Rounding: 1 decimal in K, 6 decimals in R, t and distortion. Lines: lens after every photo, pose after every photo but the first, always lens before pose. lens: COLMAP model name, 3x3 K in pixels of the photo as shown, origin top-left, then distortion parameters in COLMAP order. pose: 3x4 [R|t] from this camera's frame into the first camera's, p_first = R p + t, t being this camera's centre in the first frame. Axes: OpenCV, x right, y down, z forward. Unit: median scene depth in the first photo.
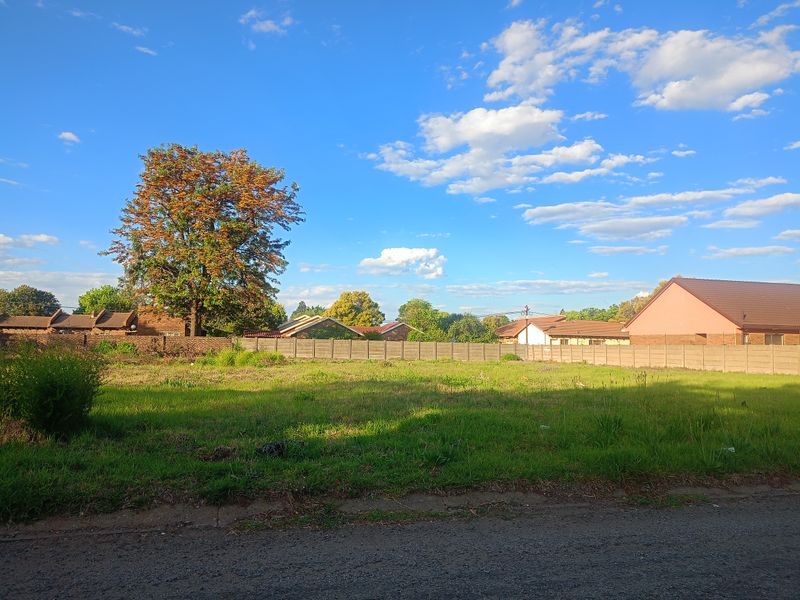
lens RADIAL K [[597.4, 0, 400.0], [0, 597.4, 300.0], [0, 0, 1]] dist [0.030934, -0.024076]
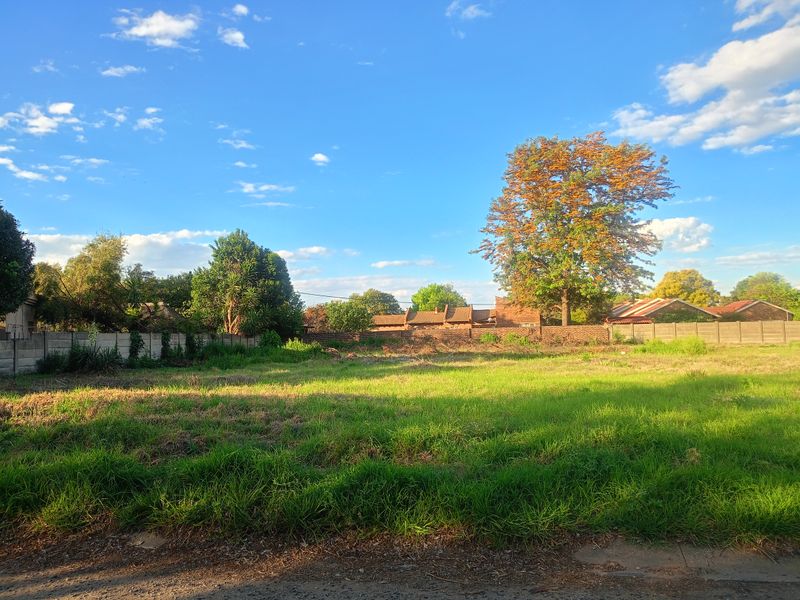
lens RADIAL K [[600.6, 0, 394.6], [0, 600.6, 304.4], [0, 0, 1]] dist [0.029022, -0.031214]
pose [[0.914597, -0.061726, -0.399627, -0.231470], [0.072415, 0.997306, 0.011689, -0.008408], [0.397829, -0.039629, 0.916604, -0.043289]]
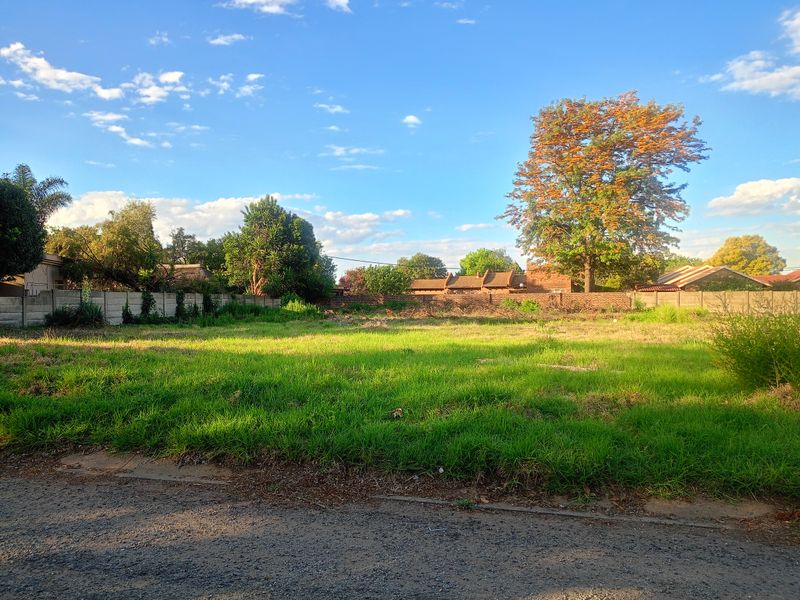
lens RADIAL K [[598.5, 0, 400.0], [0, 598.5, 300.0], [0, 0, 1]] dist [0.032484, -0.025812]
pose [[0.856677, -0.023650, -0.515311, -0.113885], [0.061570, 0.996495, 0.056624, -0.002729], [0.512166, -0.080236, 0.855131, -0.015671]]
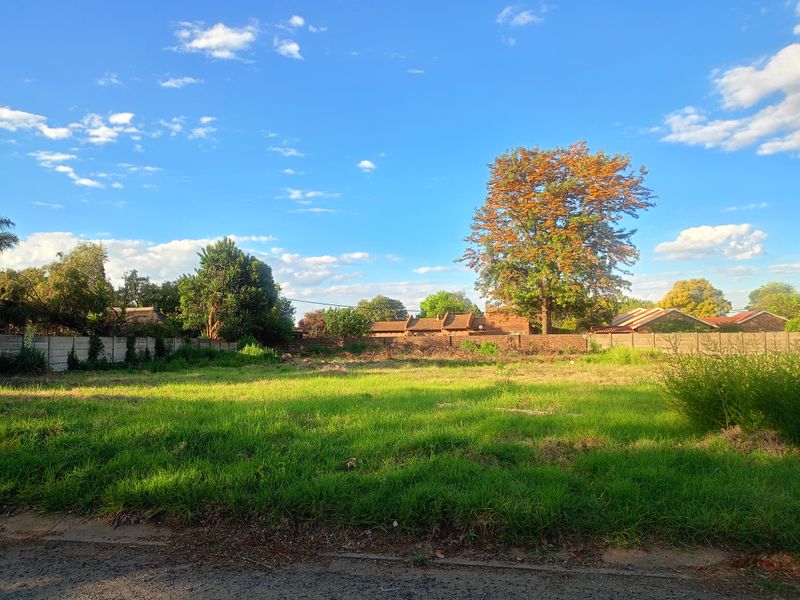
lens RADIAL K [[599.4, 0, 402.9], [0, 599.4, 300.5], [0, 0, 1]] dist [0.035580, -0.031963]
pose [[0.890451, -0.059997, -0.451107, -0.113581], [0.062914, 0.997982, -0.008544, -0.003109], [0.450709, -0.020773, 0.892429, -0.013001]]
